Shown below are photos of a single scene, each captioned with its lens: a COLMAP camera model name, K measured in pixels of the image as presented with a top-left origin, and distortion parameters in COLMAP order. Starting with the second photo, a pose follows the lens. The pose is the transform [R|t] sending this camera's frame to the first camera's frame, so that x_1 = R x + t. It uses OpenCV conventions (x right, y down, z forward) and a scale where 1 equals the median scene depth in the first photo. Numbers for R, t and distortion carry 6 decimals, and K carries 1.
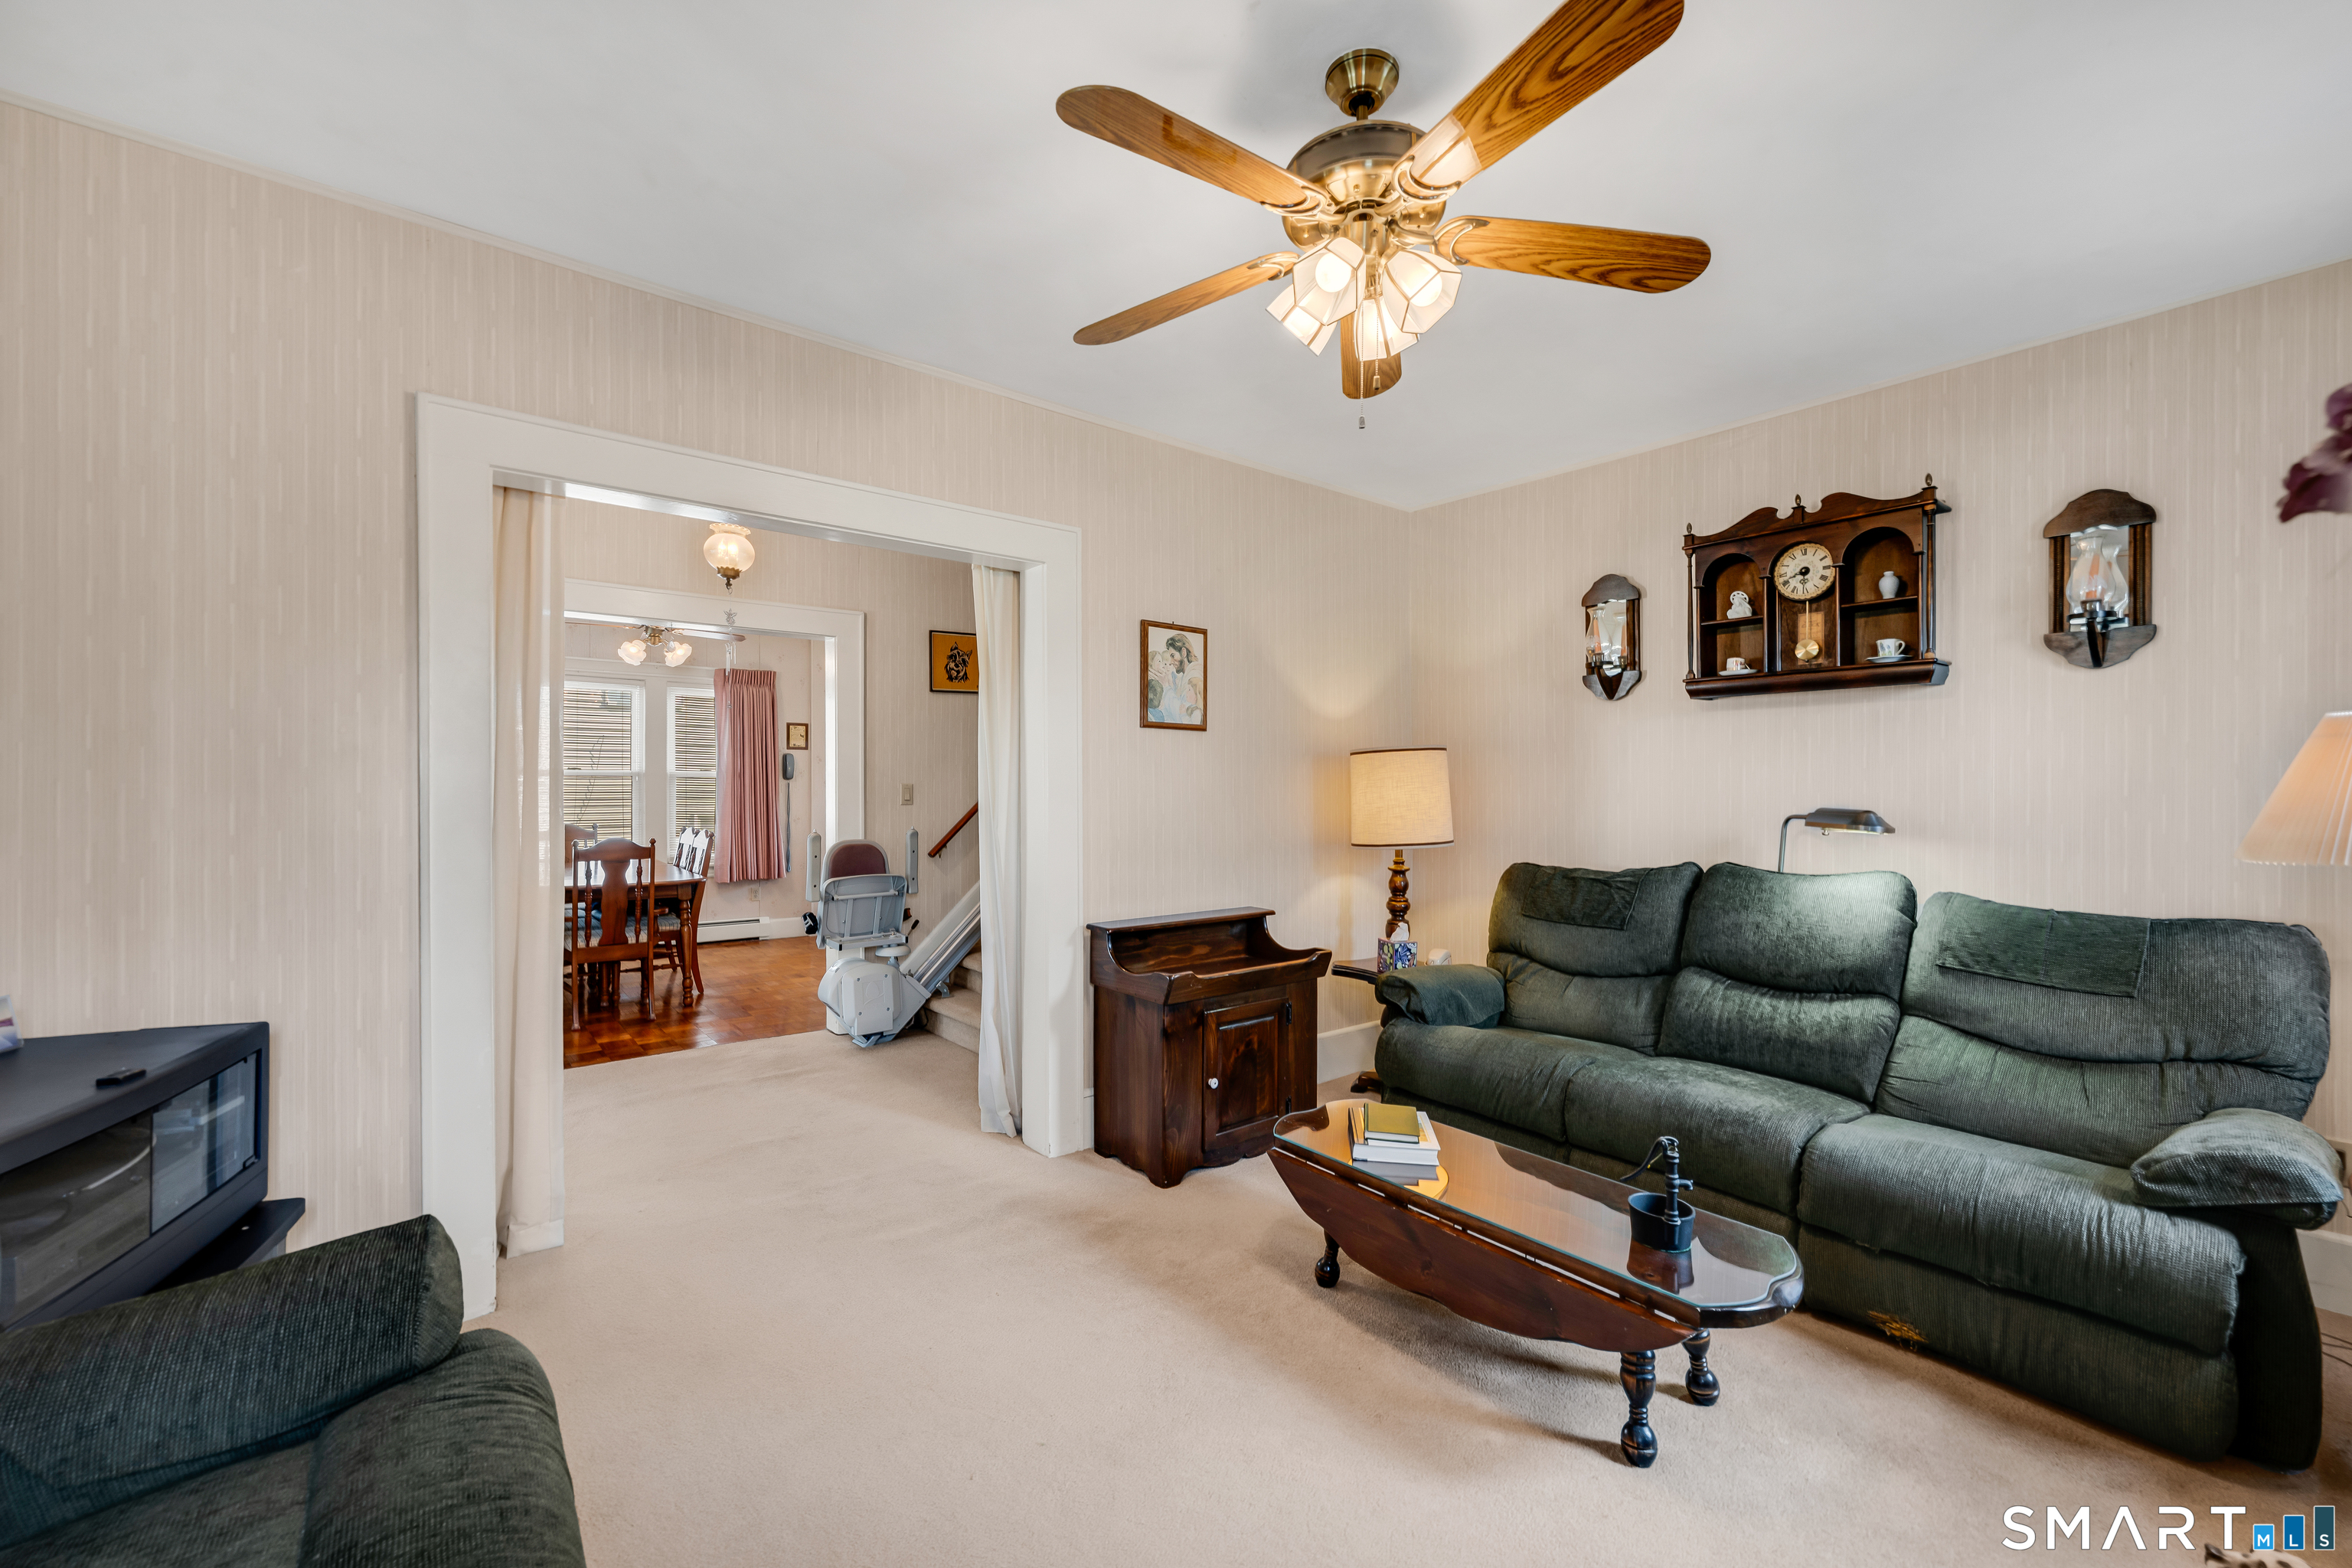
lens RADIAL K [[933.4, 0, 1173.4], [0, 933.4, 792.3], [0, 0, 1]] dist [-0.000528, 0.000007]
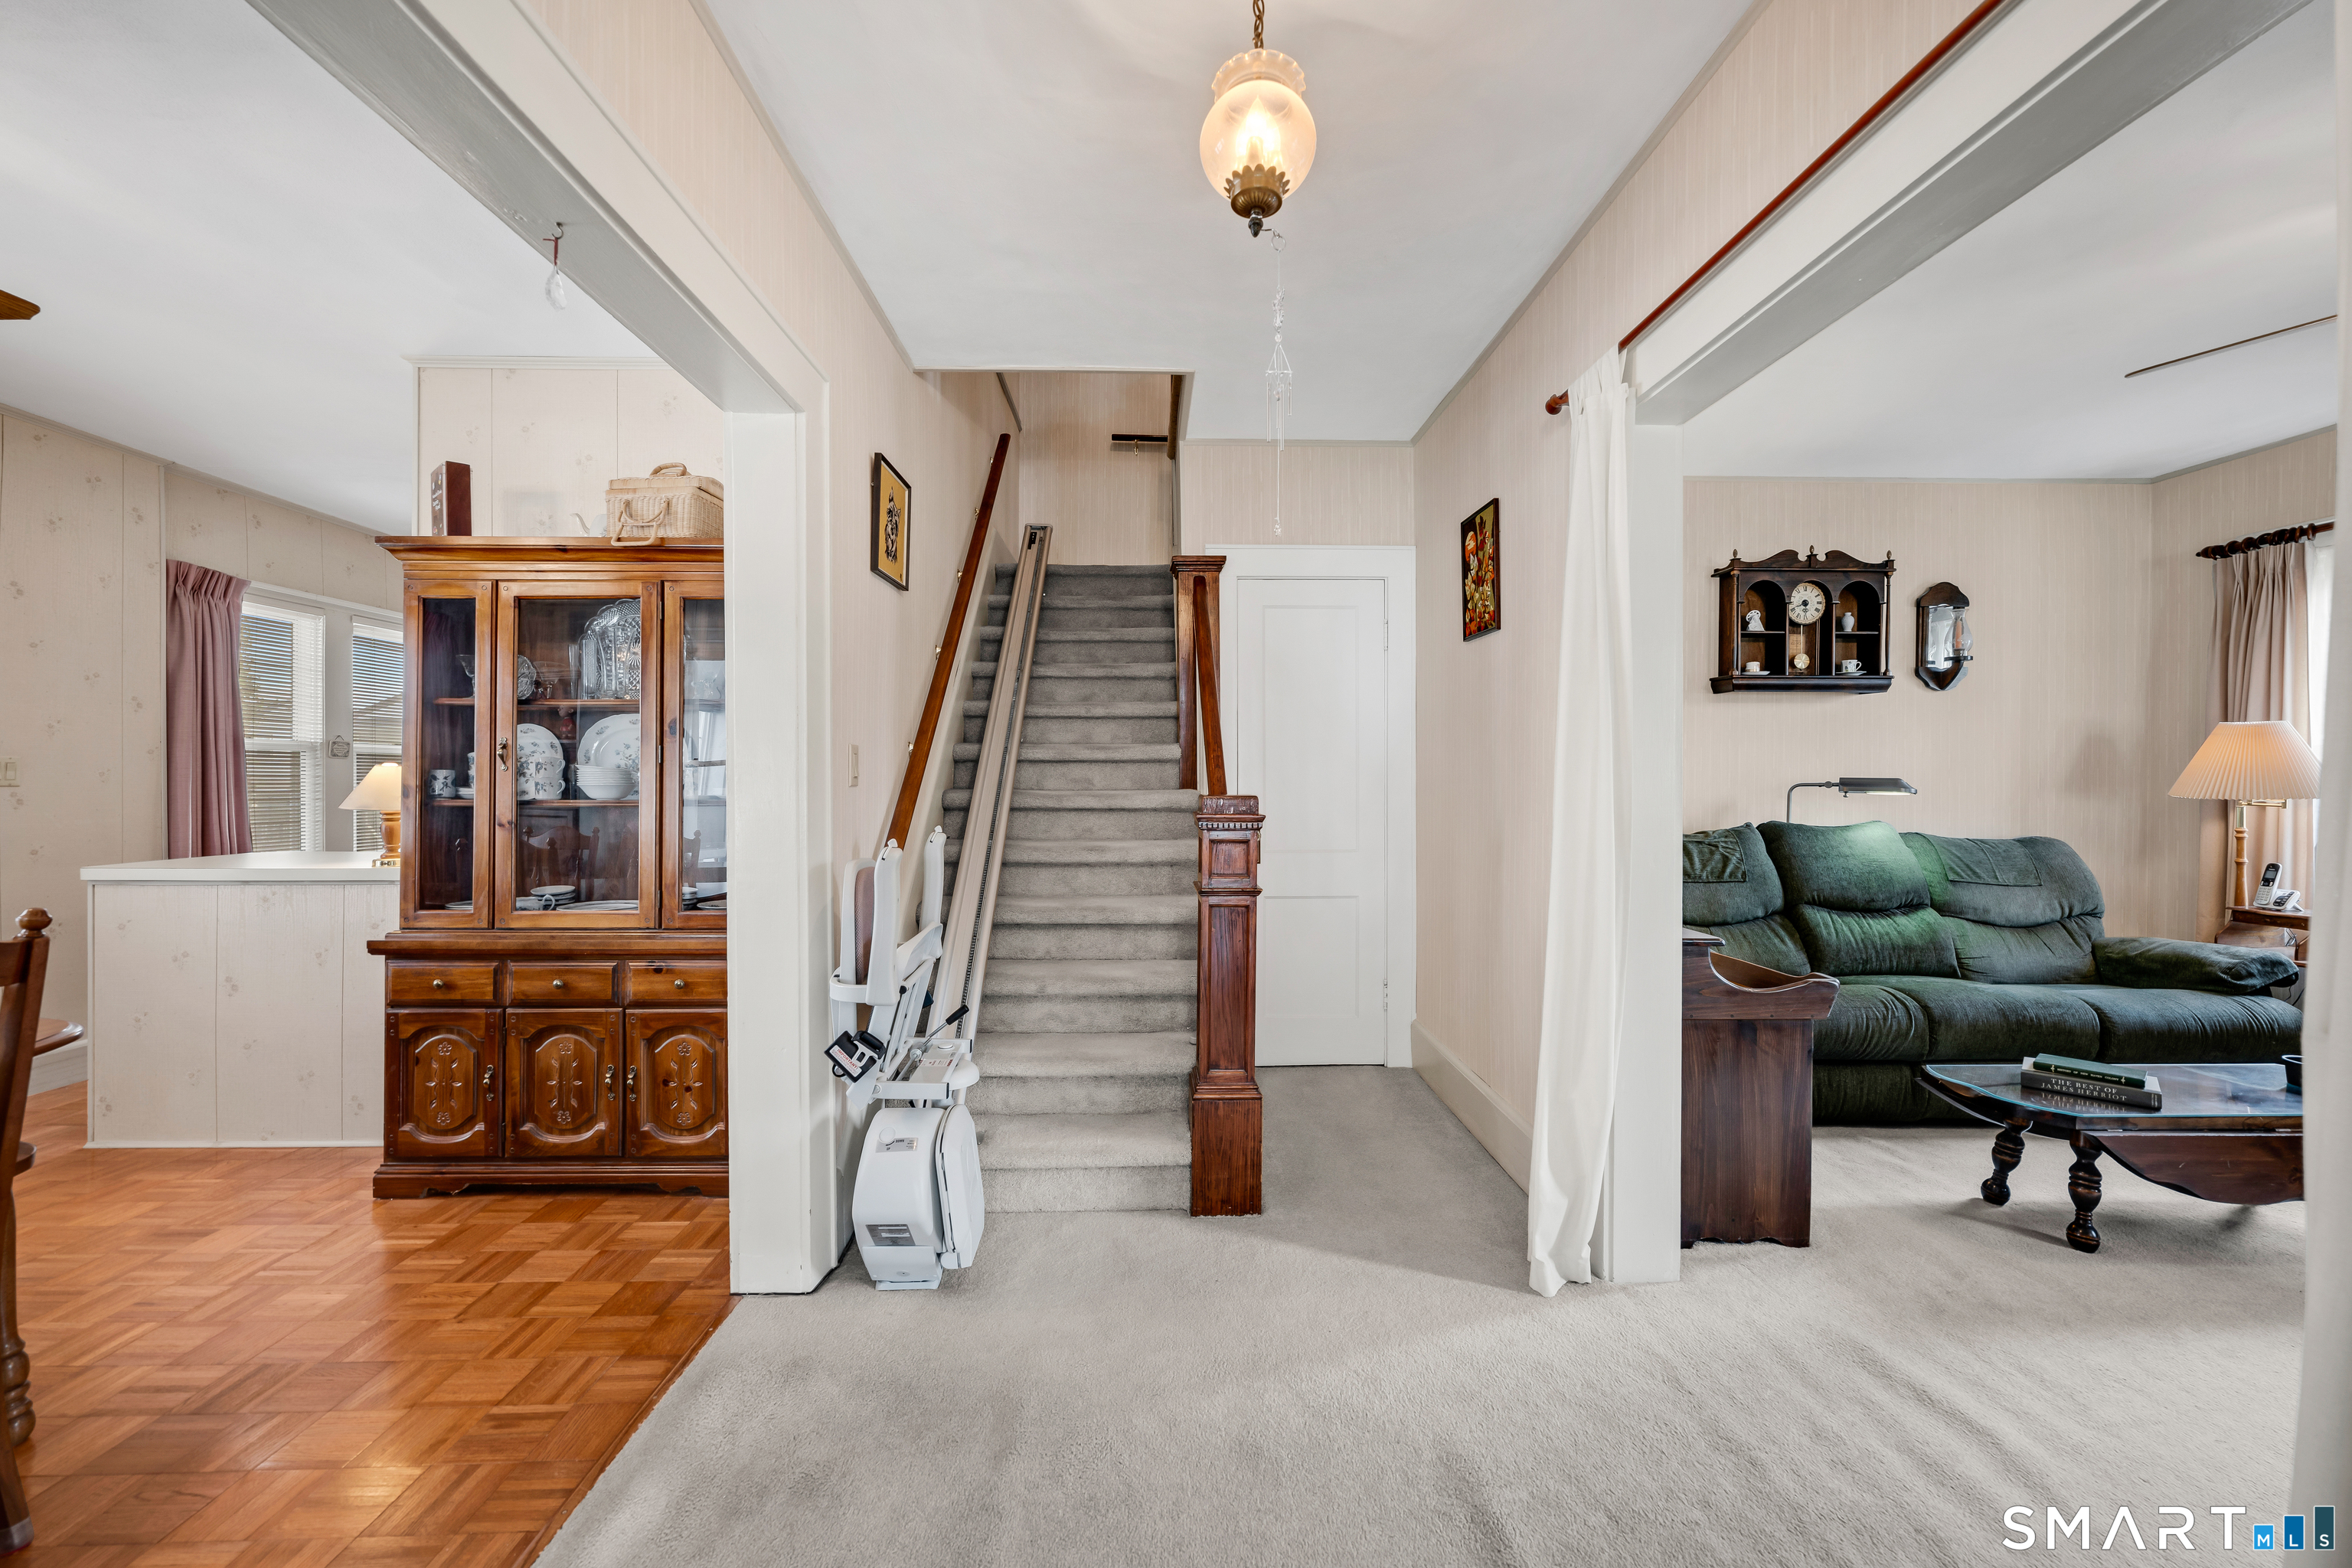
lens RADIAL K [[956.8, 0, 1176.0], [0, 956.8, 784.0], [0, 0, 1]] dist [-0.002432, -0.000220]
pose [[0.589310, -0.005987, 0.807885, -0.986377], [0.006082, 0.999977, 0.002974, 0.014834], [-0.807884, 0.003161, 0.589333, 0.931572]]
